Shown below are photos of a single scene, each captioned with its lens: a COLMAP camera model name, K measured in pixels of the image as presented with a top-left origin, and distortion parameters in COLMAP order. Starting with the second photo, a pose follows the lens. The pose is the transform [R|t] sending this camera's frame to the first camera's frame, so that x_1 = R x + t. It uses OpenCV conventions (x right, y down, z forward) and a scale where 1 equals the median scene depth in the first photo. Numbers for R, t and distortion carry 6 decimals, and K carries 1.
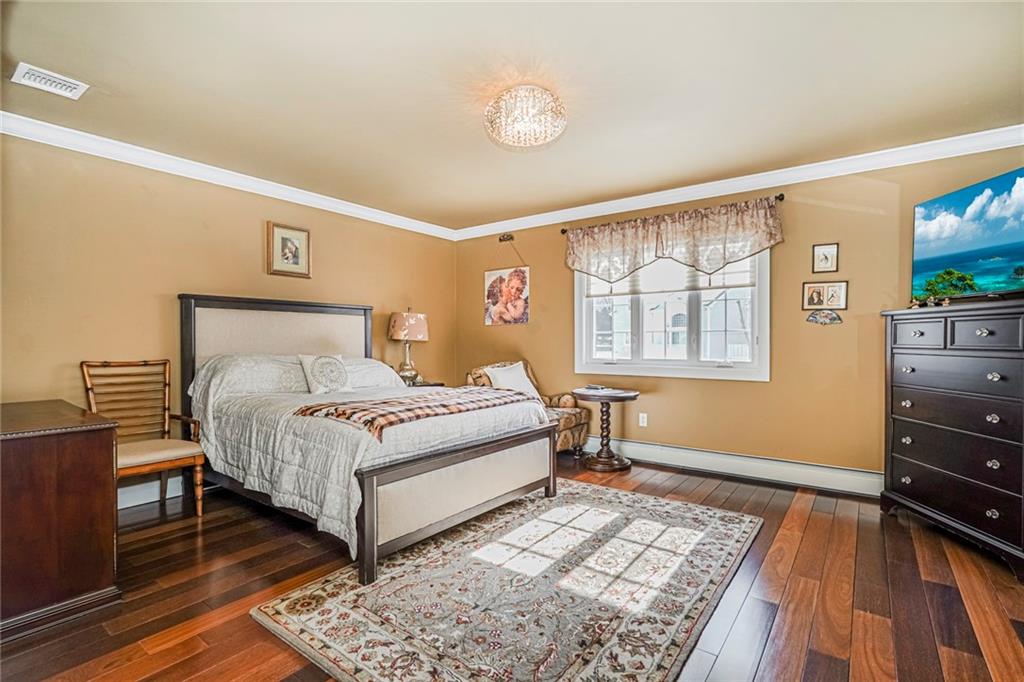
lens RADIAL K [[468.4, 0, 506.5], [0, 468.4, 337.7], [0, 0, 1]] dist [-0.011437, 0.005432]
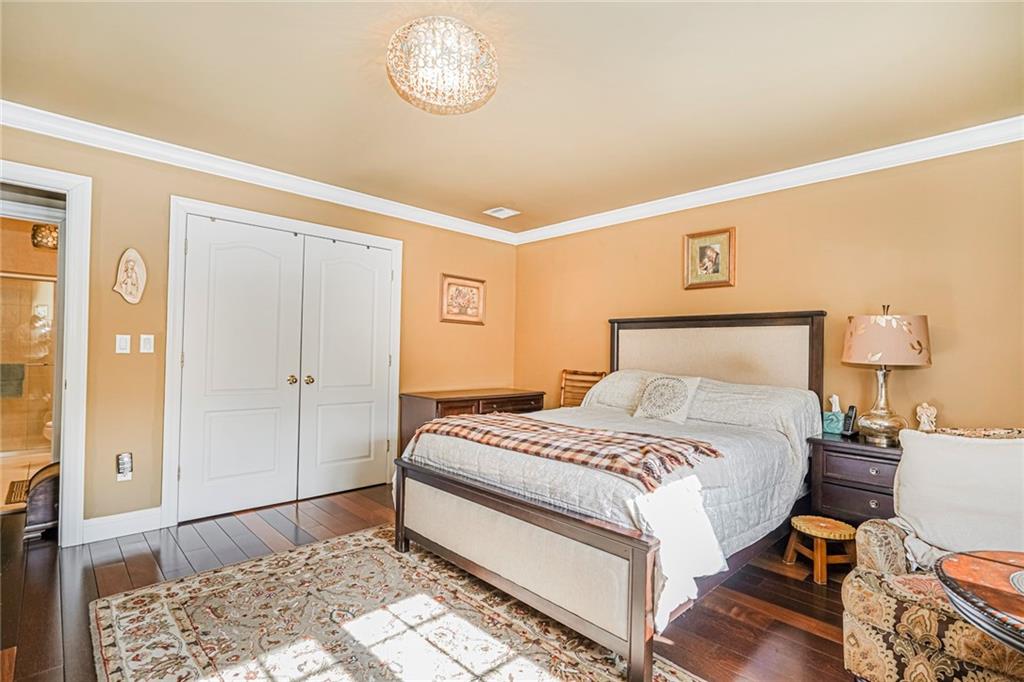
lens RADIAL K [[468.4, 0, 509.0], [0, 468.4, 342.8], [0, 0, 1]] dist [-0.011437, 0.005432]
pose [[-0.126025, -0.020951, -0.991806, 0.724889], [-0.012925, 0.999727, -0.019476, -0.005732], [0.991943, 0.010365, -0.126261, 1.141190]]
